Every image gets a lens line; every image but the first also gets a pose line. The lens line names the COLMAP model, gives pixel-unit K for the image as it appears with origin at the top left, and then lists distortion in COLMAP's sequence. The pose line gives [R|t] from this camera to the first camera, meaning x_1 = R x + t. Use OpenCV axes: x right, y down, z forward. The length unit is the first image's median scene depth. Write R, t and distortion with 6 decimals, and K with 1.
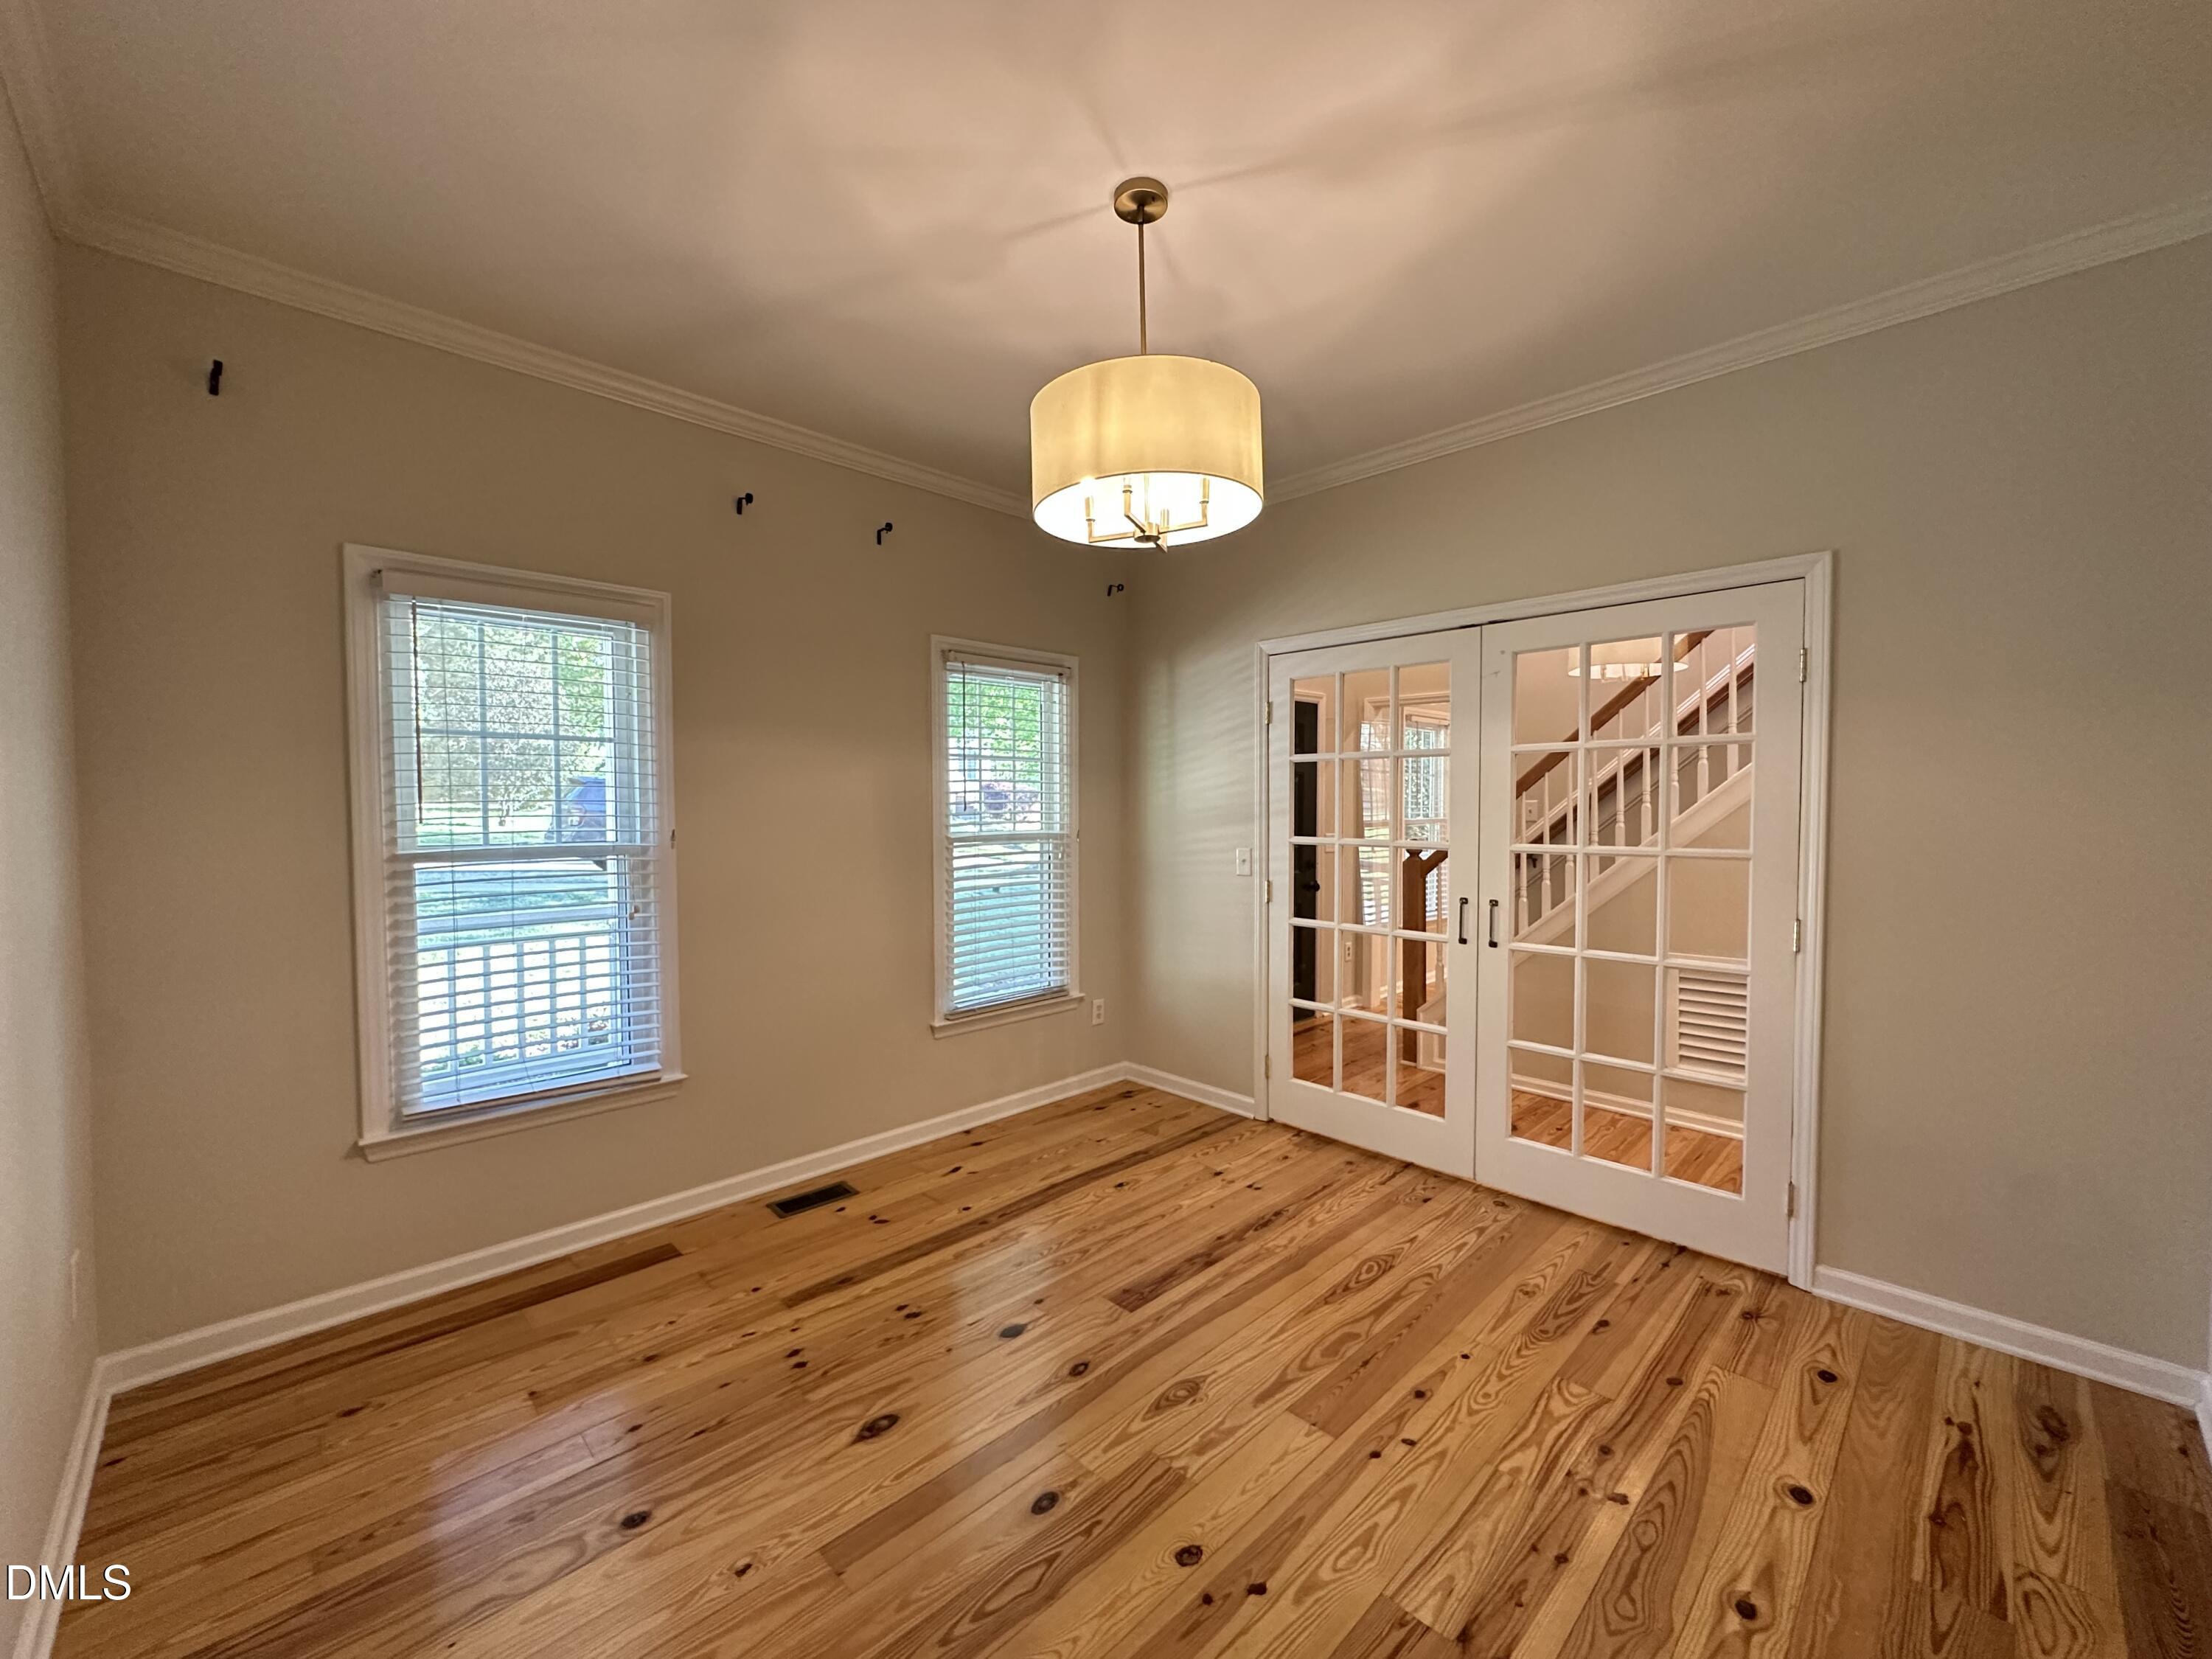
lens RADIAL K [[880.0, 0, 1100.9], [0, 880.0, 836.7], [0, 0, 1]] dist [-0.008206, 0.000779]
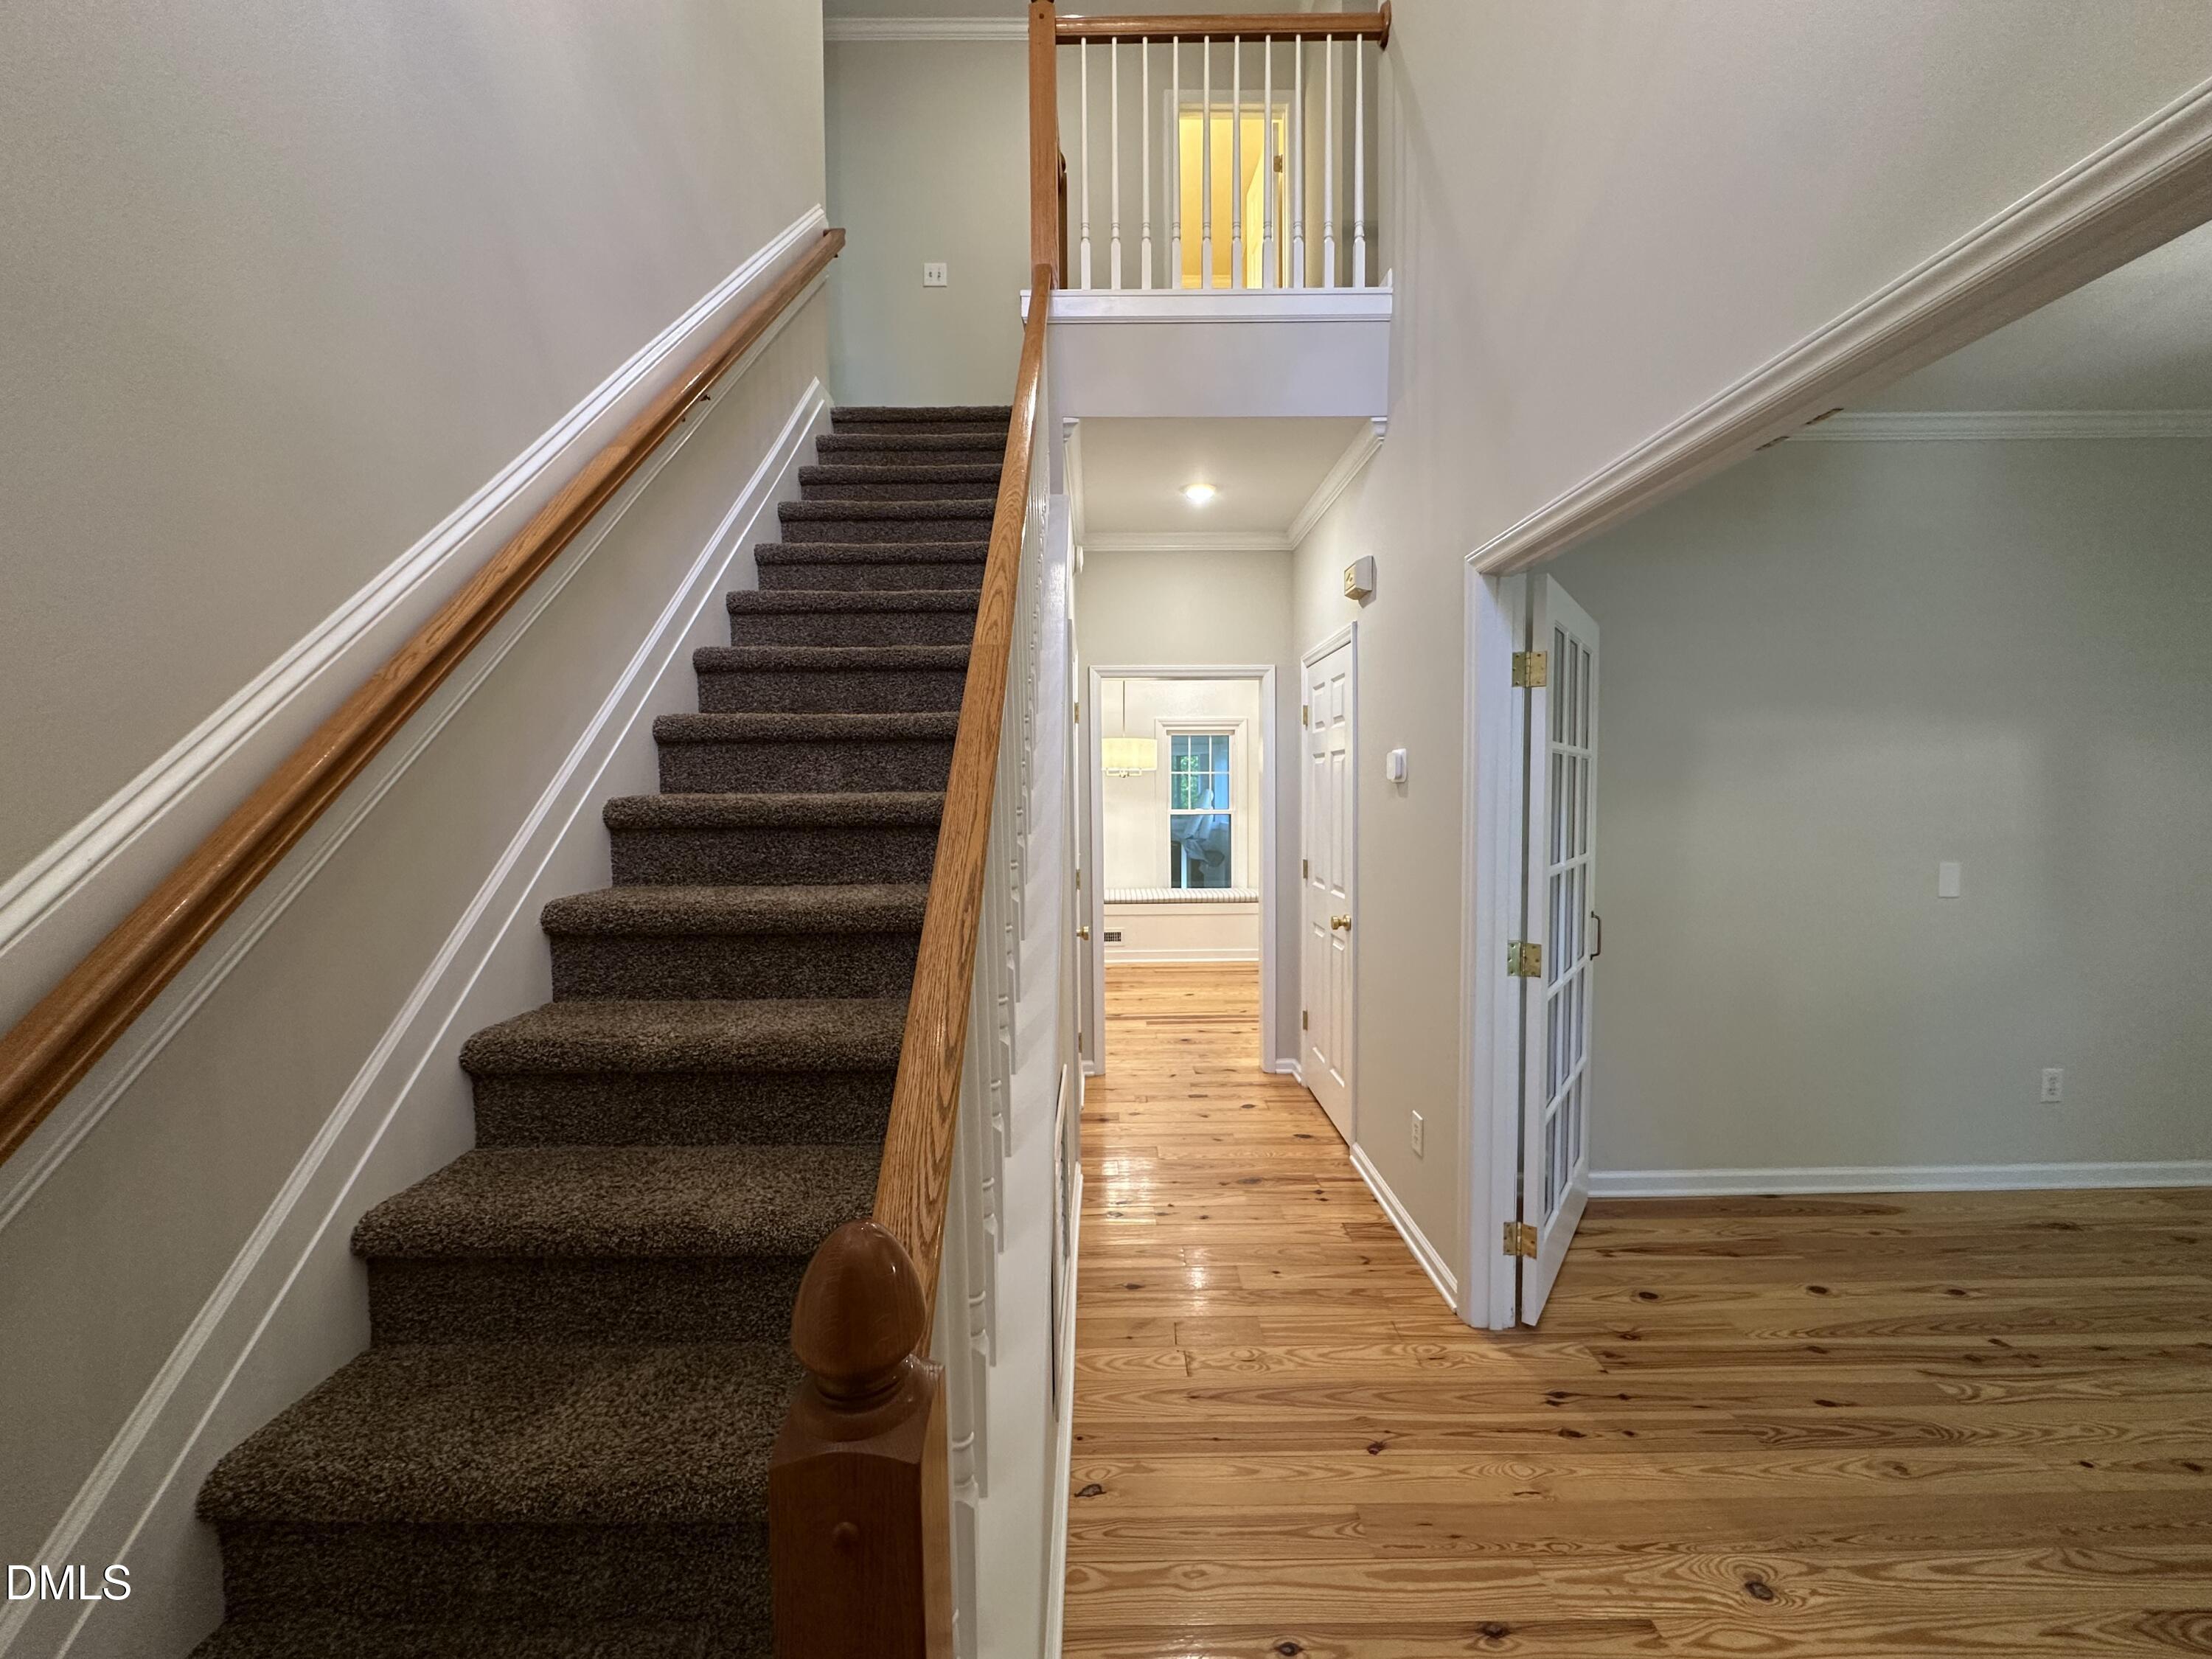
lens RADIAL K [[880.0, 0, 1098.6], [0, 880.0, 832.4], [0, 0, 1]] dist [-0.008206, 0.000779]
pose [[-0.721029, -0.026952, 0.692381, 0.572989], [0.037585, 0.996251, 0.077921, -0.134263], [-0.691885, 0.082207, -0.717313, 2.363493]]
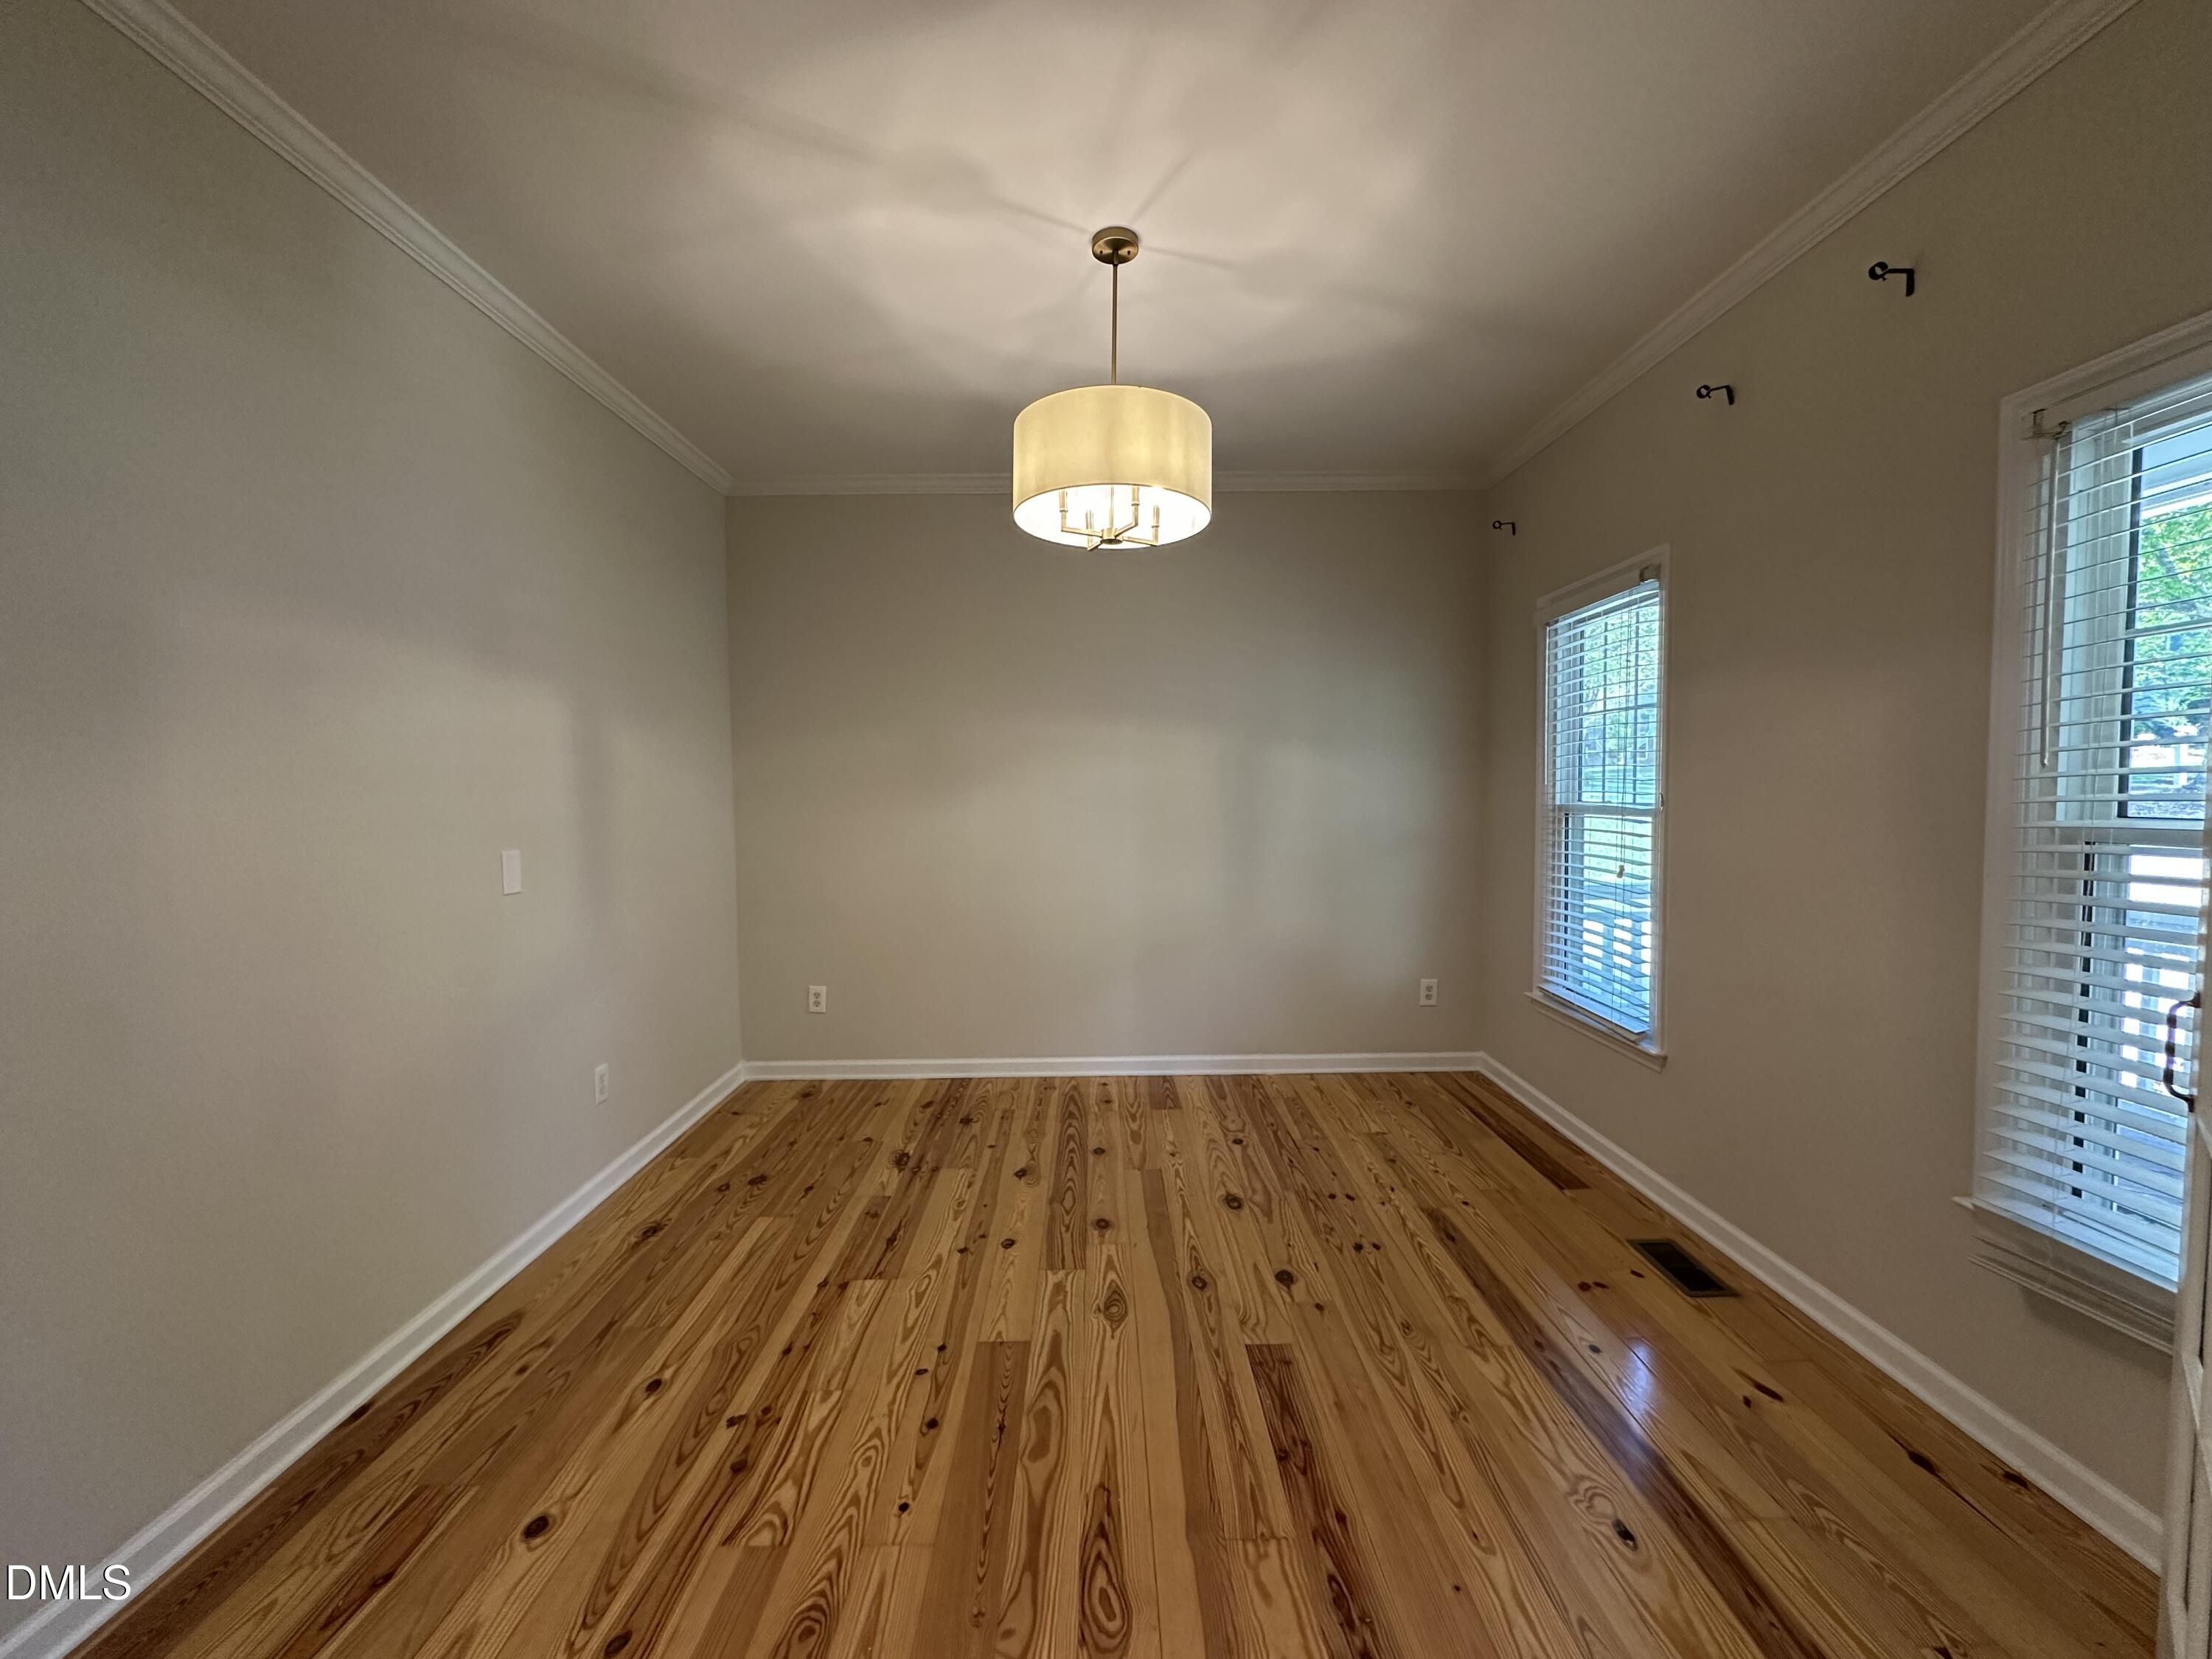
lens RADIAL K [[880.0, 0, 1102.1], [0, 880.0, 826.8], [0, 0, 1]] dist [-0.008206, 0.000779]
pose [[-0.689504, 0.041877, -0.723070, 0.862424], [-0.015150, 0.997275, 0.072204, -0.042567], [0.724124, 0.060739, -0.686990, 1.694129]]
